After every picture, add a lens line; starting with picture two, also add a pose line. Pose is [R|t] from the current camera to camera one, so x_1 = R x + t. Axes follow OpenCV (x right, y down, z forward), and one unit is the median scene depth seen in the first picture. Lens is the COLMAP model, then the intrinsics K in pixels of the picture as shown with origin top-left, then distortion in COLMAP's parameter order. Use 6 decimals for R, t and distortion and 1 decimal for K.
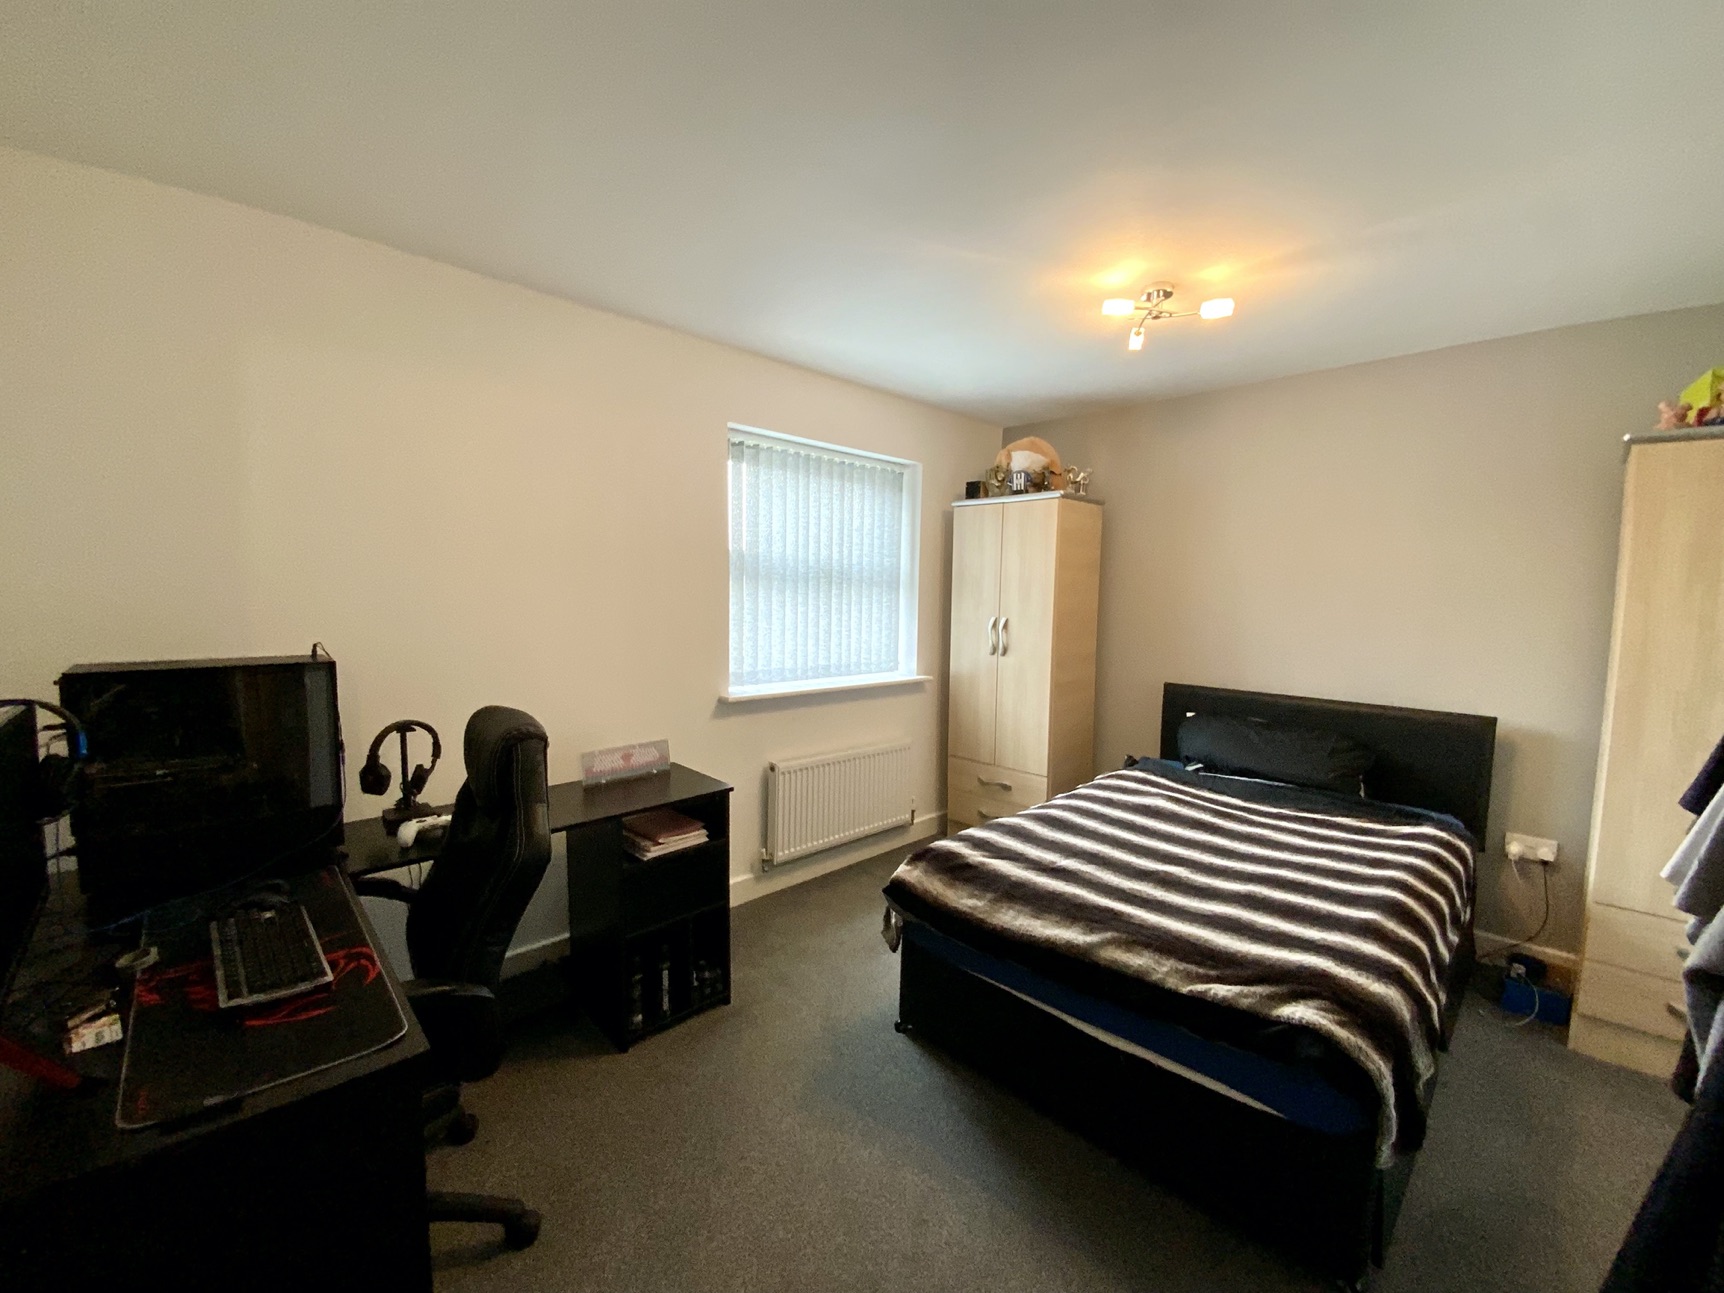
lens RADIAL K [[694.9, 0, 877.1], [0, 694.9, 642.6], [0, 0, 1]] dist [0.003941, -0.004699]
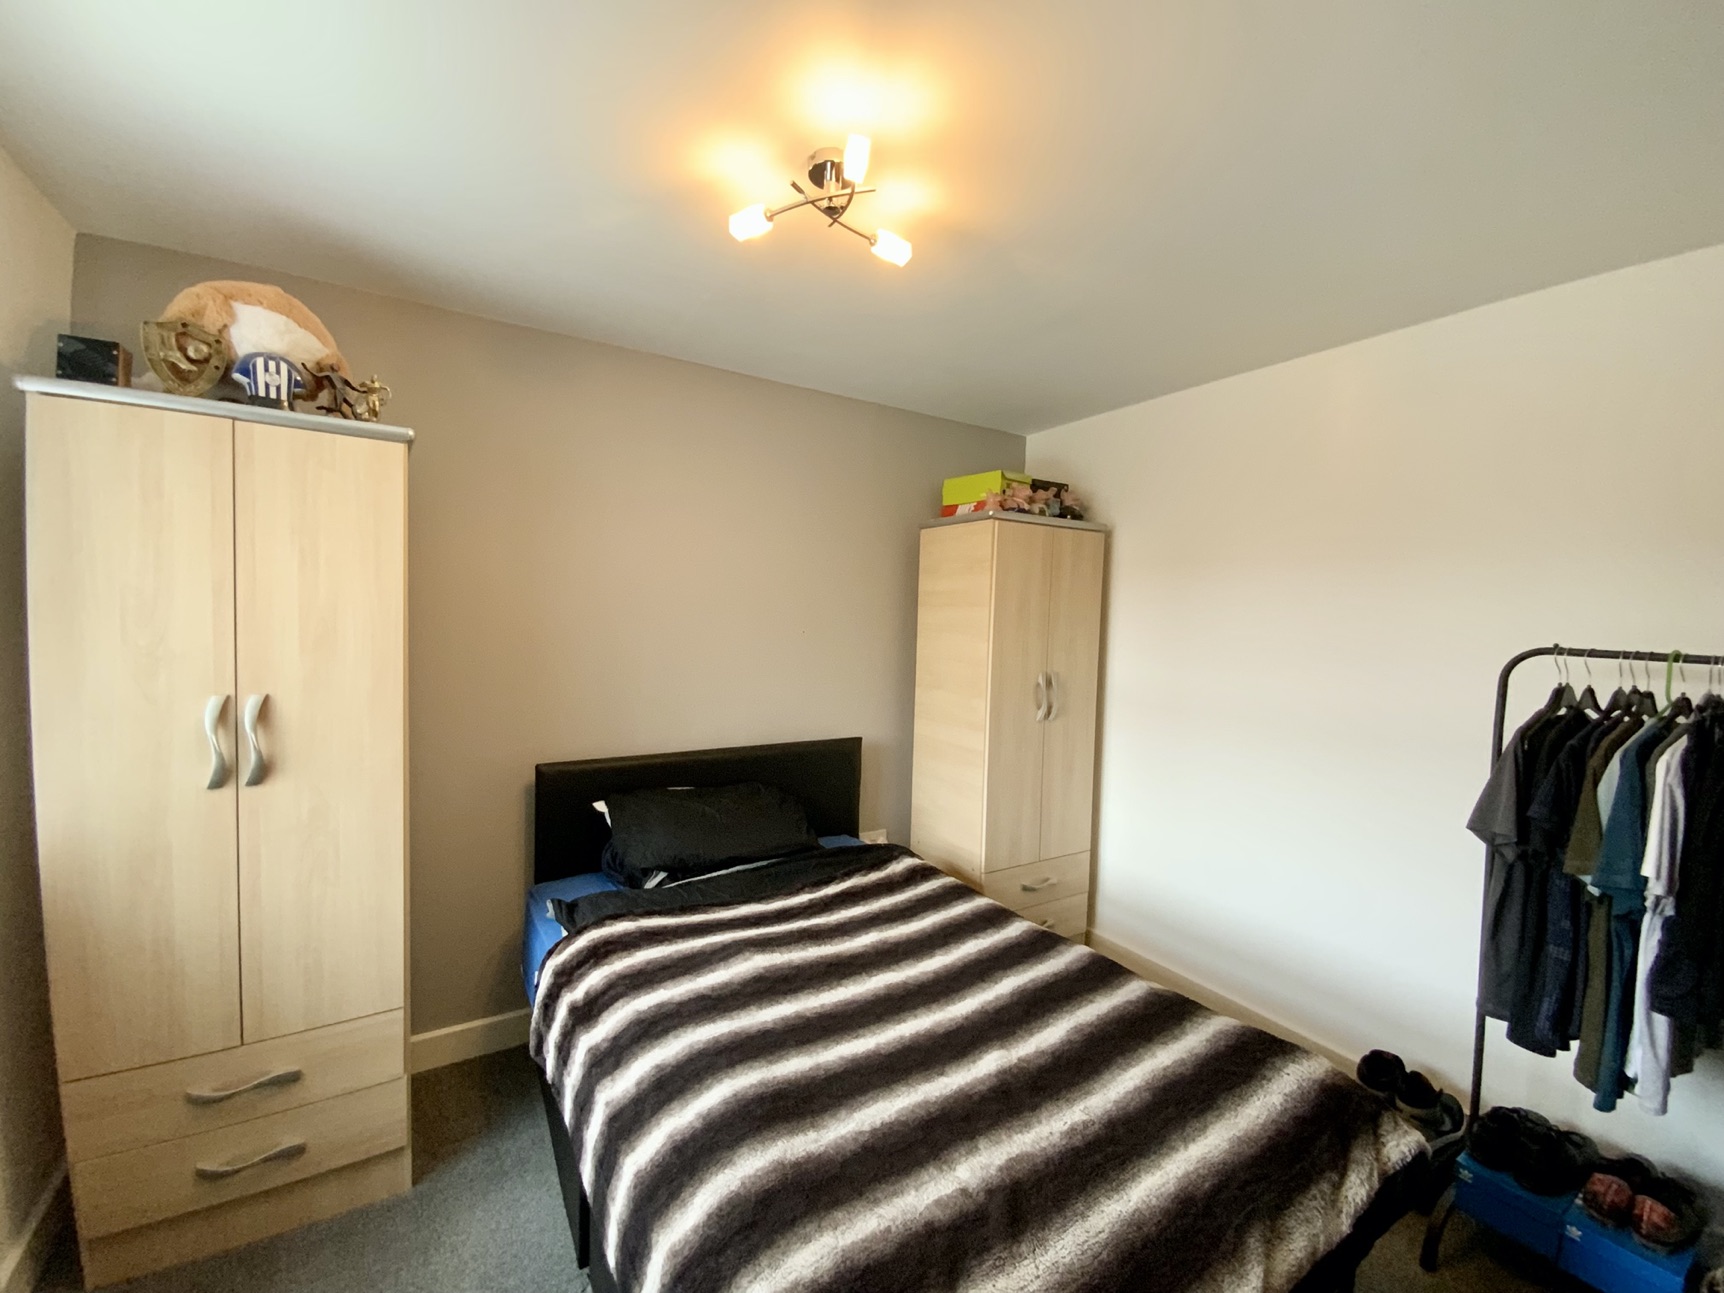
lens RADIAL K [[694.9, 0, 864.2], [0, 694.9, 648.6], [0, 0, 1]] dist [0.003941, -0.004699]
pose [[0.229828, -0.059477, 0.971412, -0.142076], [0.046162, 0.997674, 0.050164, -0.069036], [-0.972136, 0.033313, 0.232039, 0.547887]]
